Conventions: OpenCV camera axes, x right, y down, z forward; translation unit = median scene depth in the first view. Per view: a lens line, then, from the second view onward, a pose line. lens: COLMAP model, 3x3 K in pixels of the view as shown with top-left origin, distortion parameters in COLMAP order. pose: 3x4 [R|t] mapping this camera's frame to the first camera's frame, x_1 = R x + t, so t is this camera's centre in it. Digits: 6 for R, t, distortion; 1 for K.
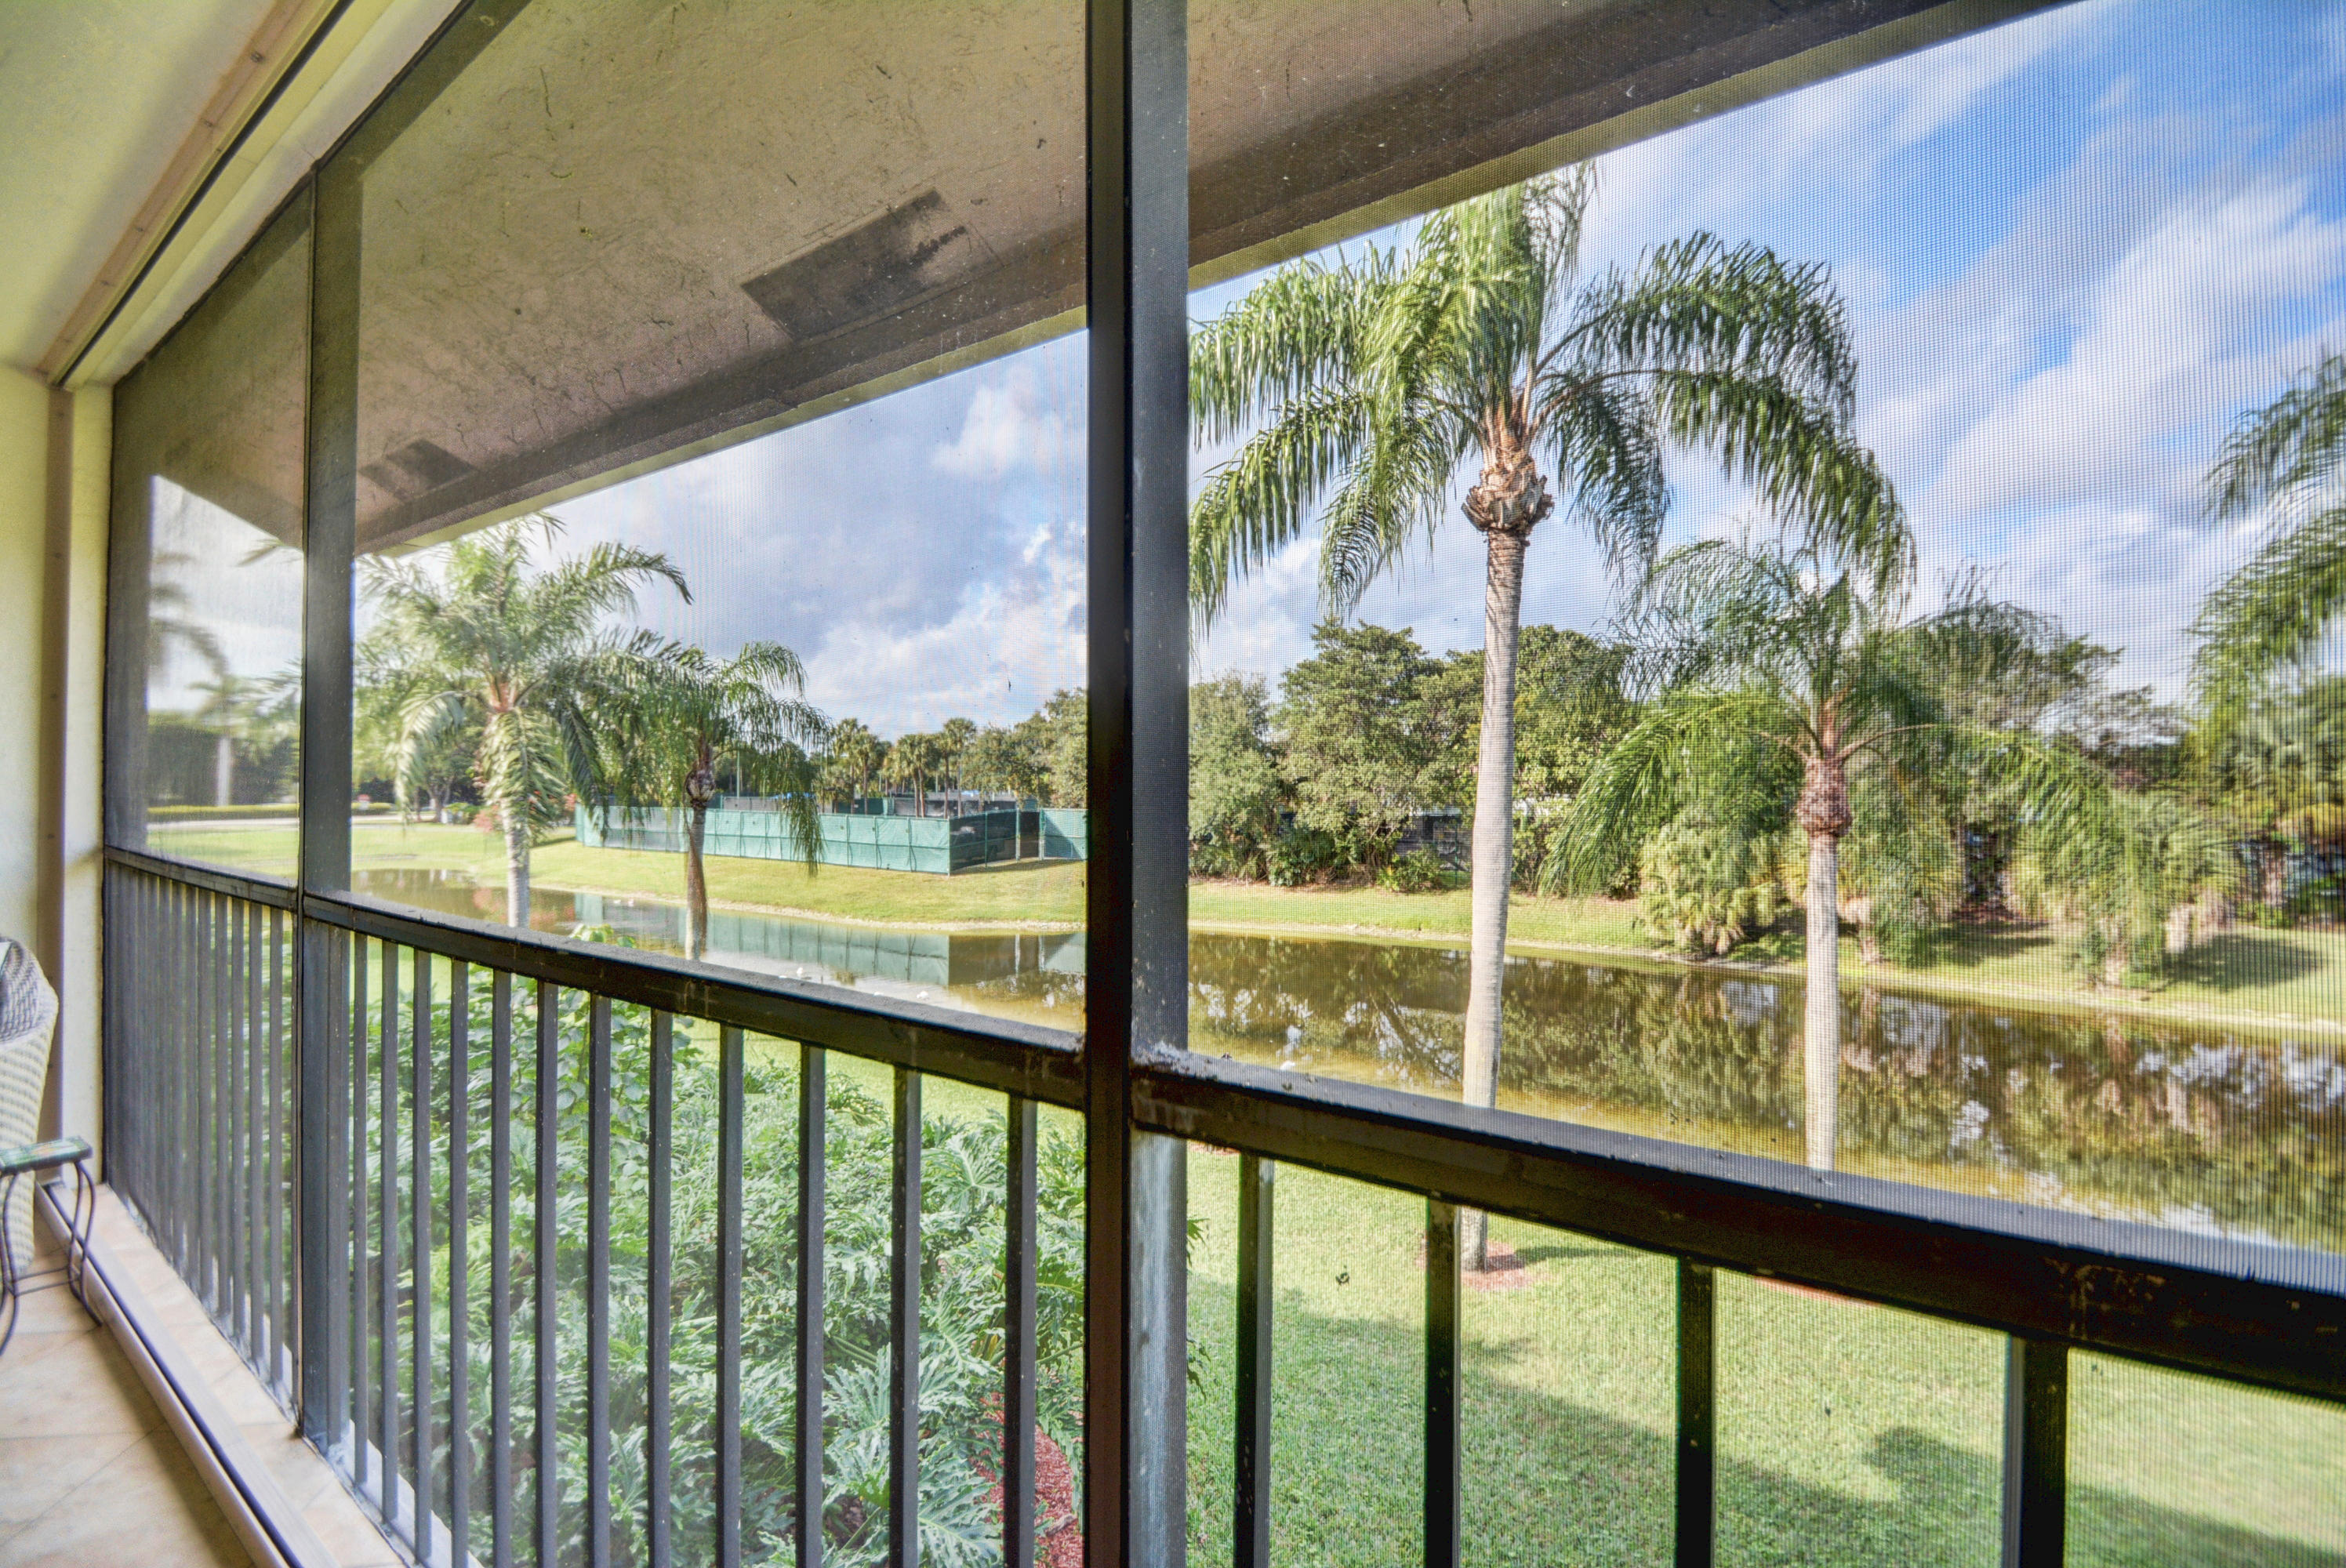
lens RADIAL K [[1039.3, 0, 1186.2], [0, 1039.3, 767.7], [0, 0, 1]] dist [0.003923, -0.012889]
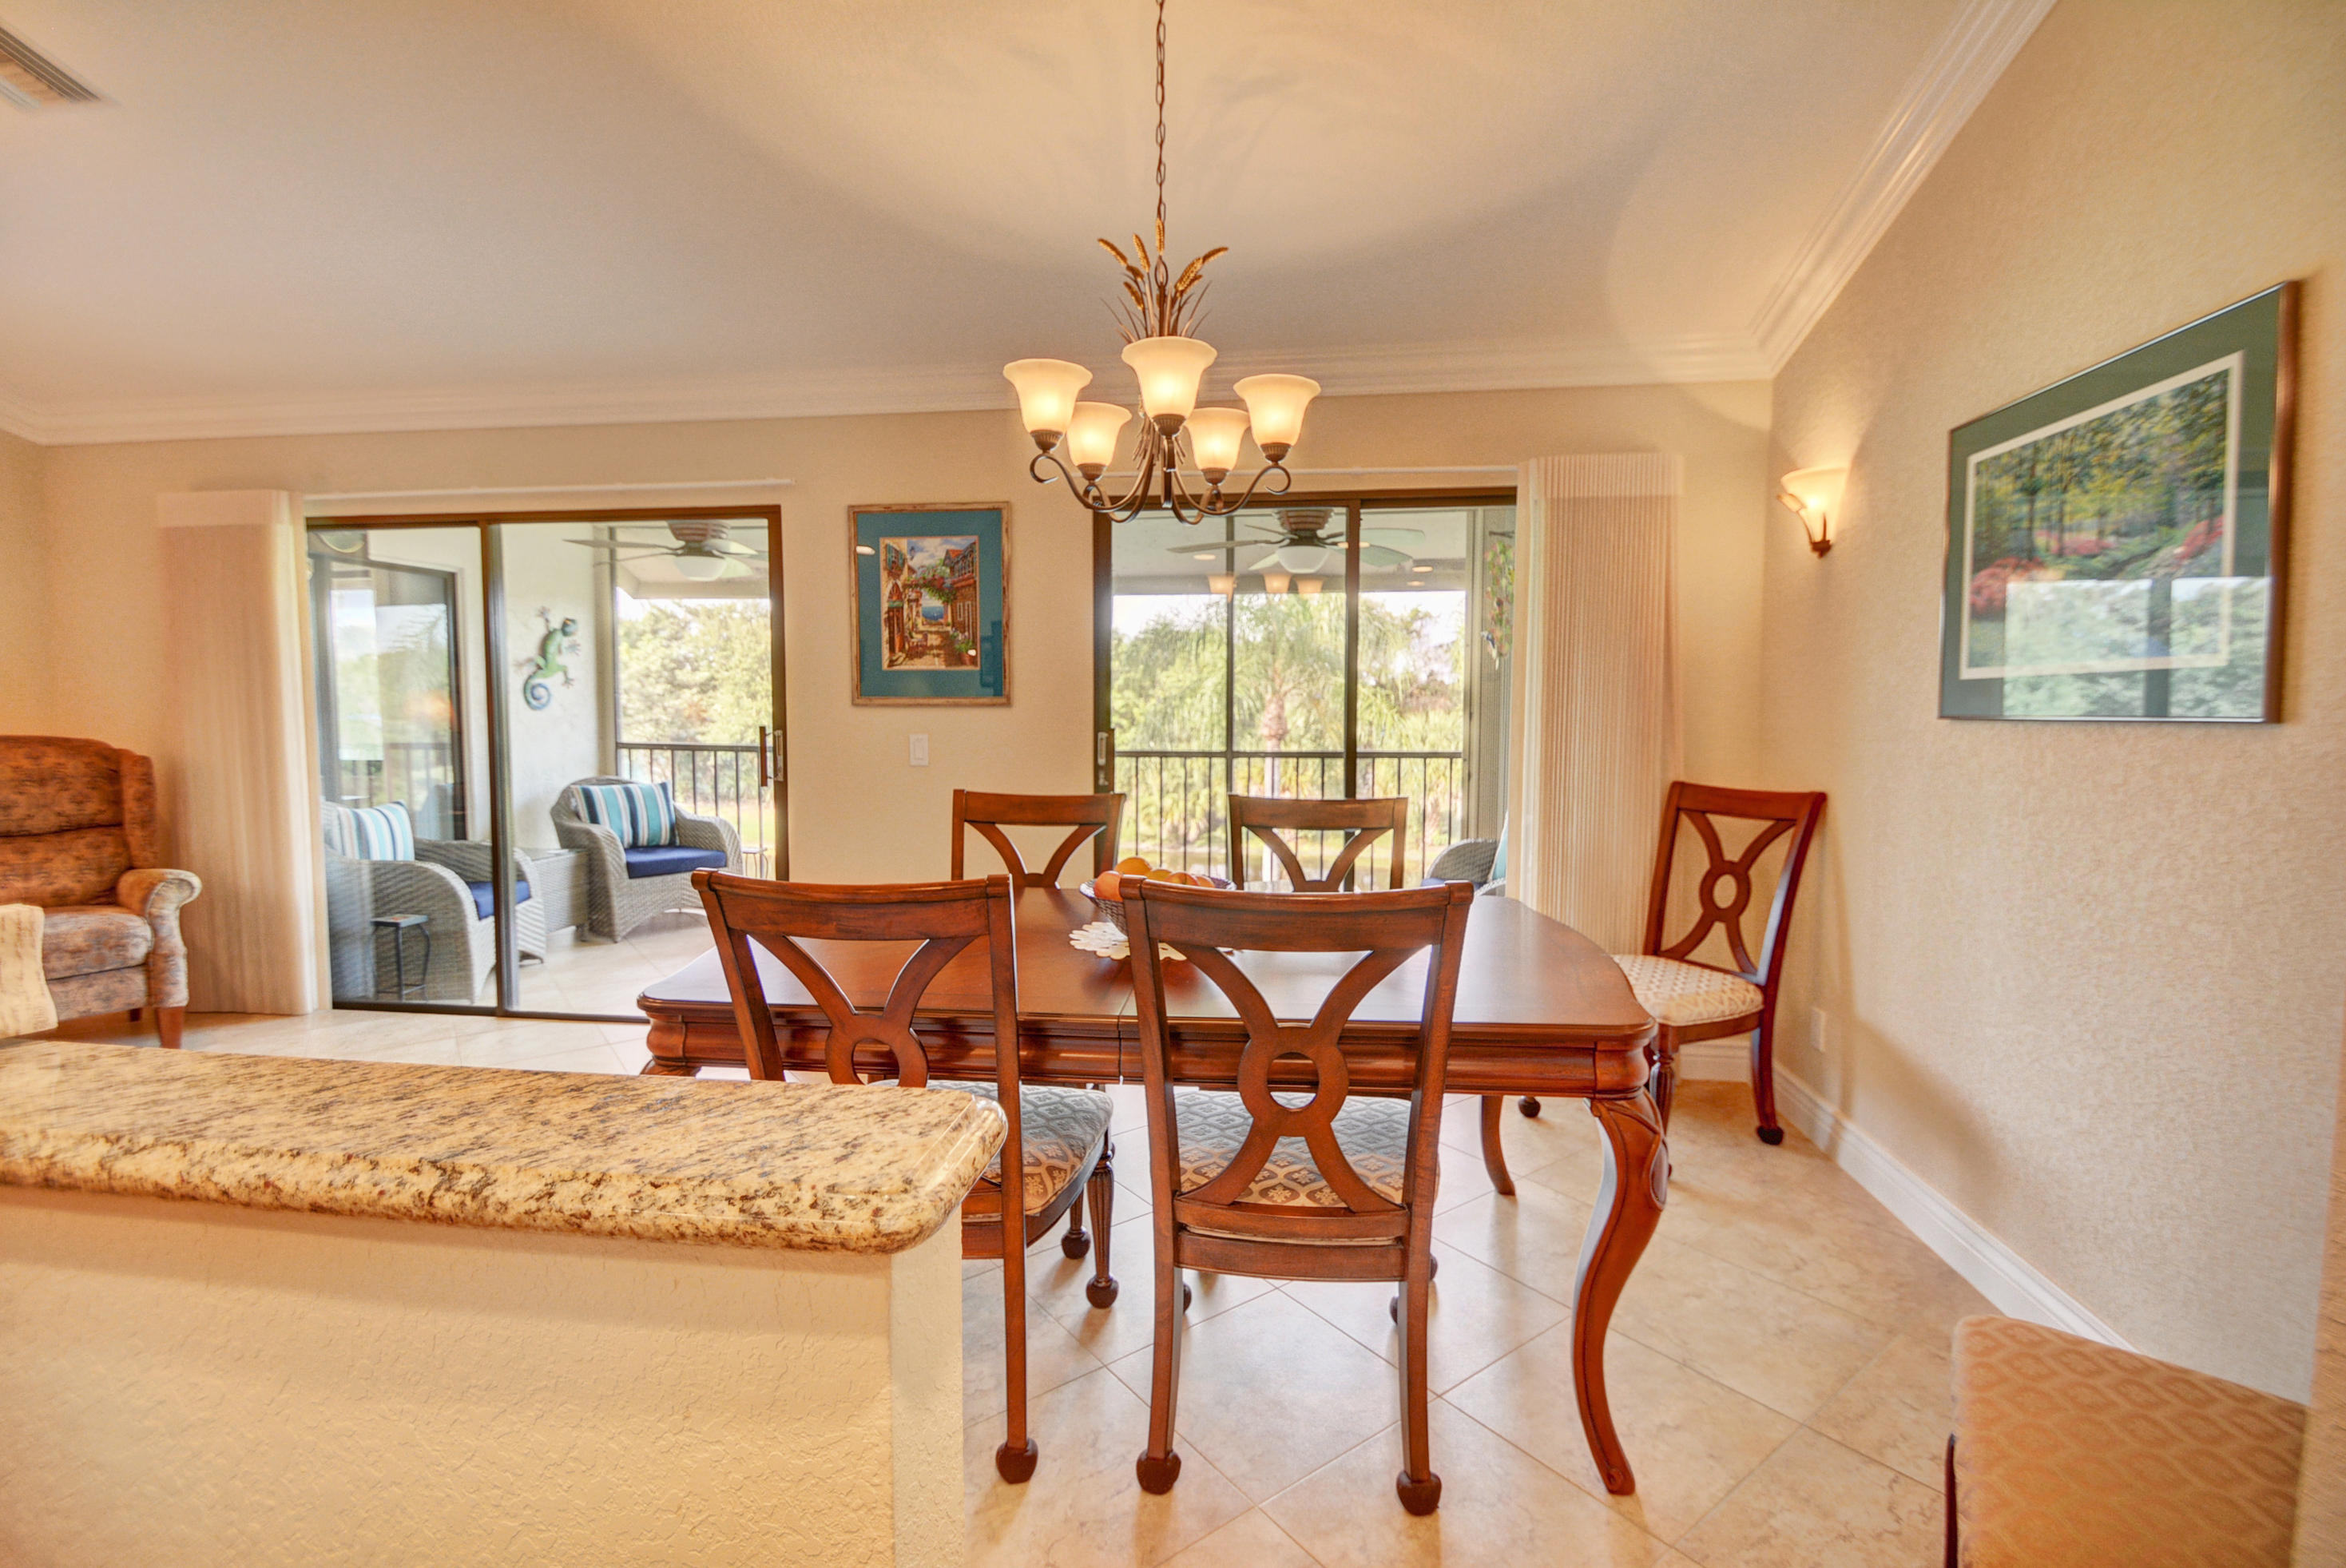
lens RADIAL K [[1061.8, 0, 1190.2], [0, 1061.8, 771.9], [0, 0, 1]] dist [0.007342, -0.014268]
pose [[0.882595, -0.028701, 0.469257, -0.253192], [-0.007740, 0.997113, 0.075543, -0.010151], [-0.470070, -0.070306, 0.879825, -0.368579]]
